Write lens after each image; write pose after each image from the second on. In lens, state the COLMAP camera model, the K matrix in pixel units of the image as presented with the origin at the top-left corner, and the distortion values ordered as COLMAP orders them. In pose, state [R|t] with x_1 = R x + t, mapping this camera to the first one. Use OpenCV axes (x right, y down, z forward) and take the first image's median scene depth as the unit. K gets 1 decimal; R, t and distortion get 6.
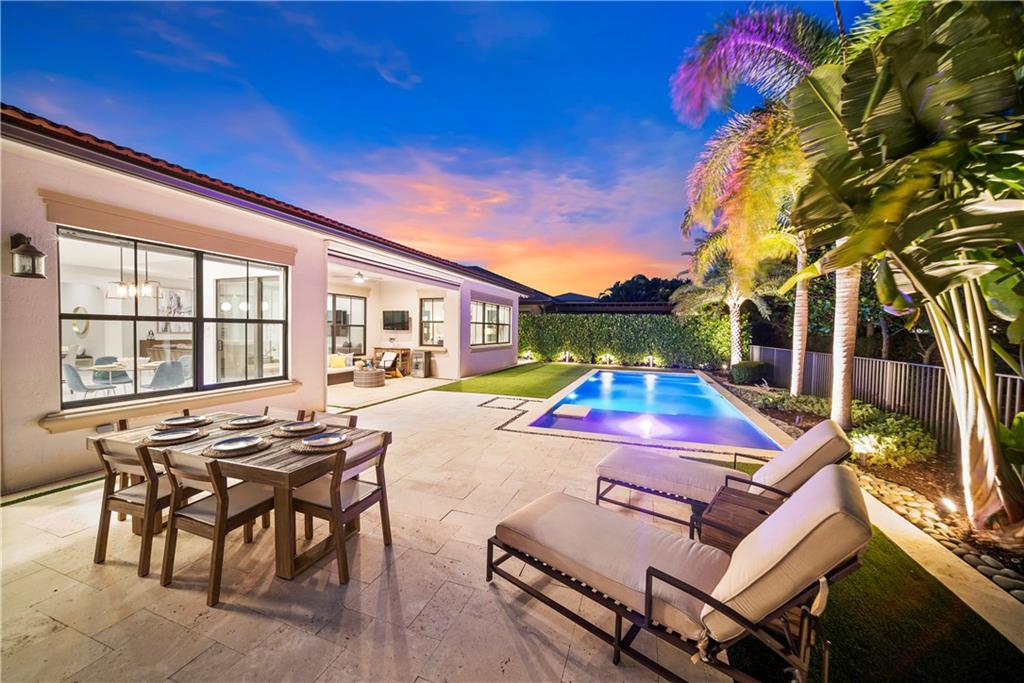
lens RADIAL K [[378.8, 0, 512.0], [0, 378.8, 341.5], [0, 0, 1]] dist [-0.026792, 0.009354]
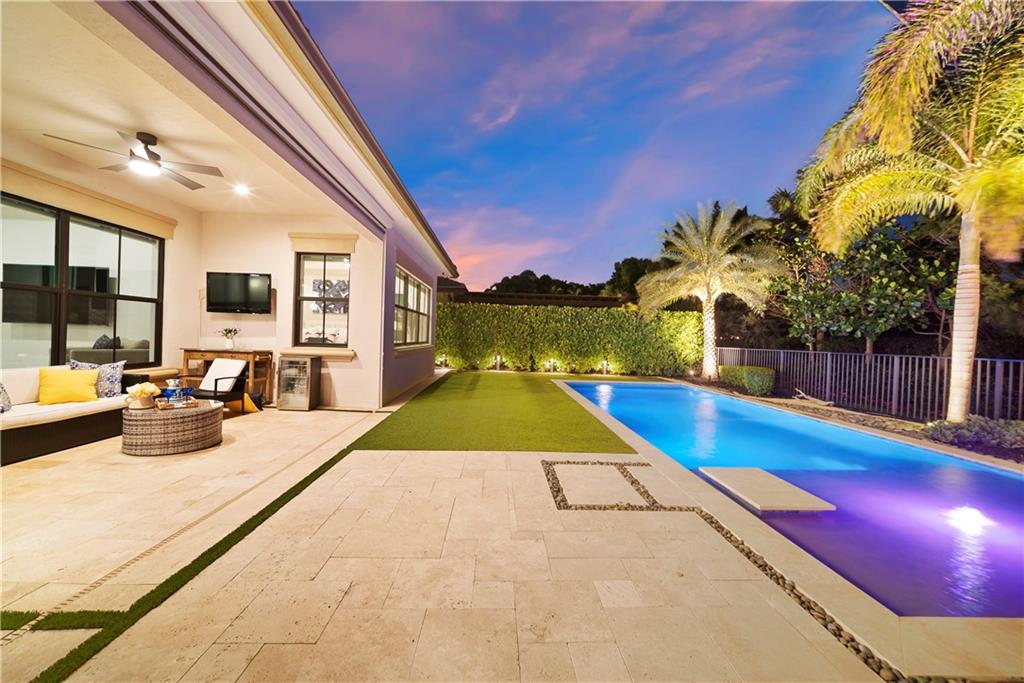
lens RADIAL K [[402.7, 0, 510.2], [0, 402.7, 338.1], [0, 0, 1]] dist [-0.000769, 0.006568]
pose [[0.936948, 0.011371, 0.349284, -0.162792], [-0.006476, 0.999864, -0.015179, 0.007560], [-0.349409, 0.011960, 0.936894, 0.395553]]
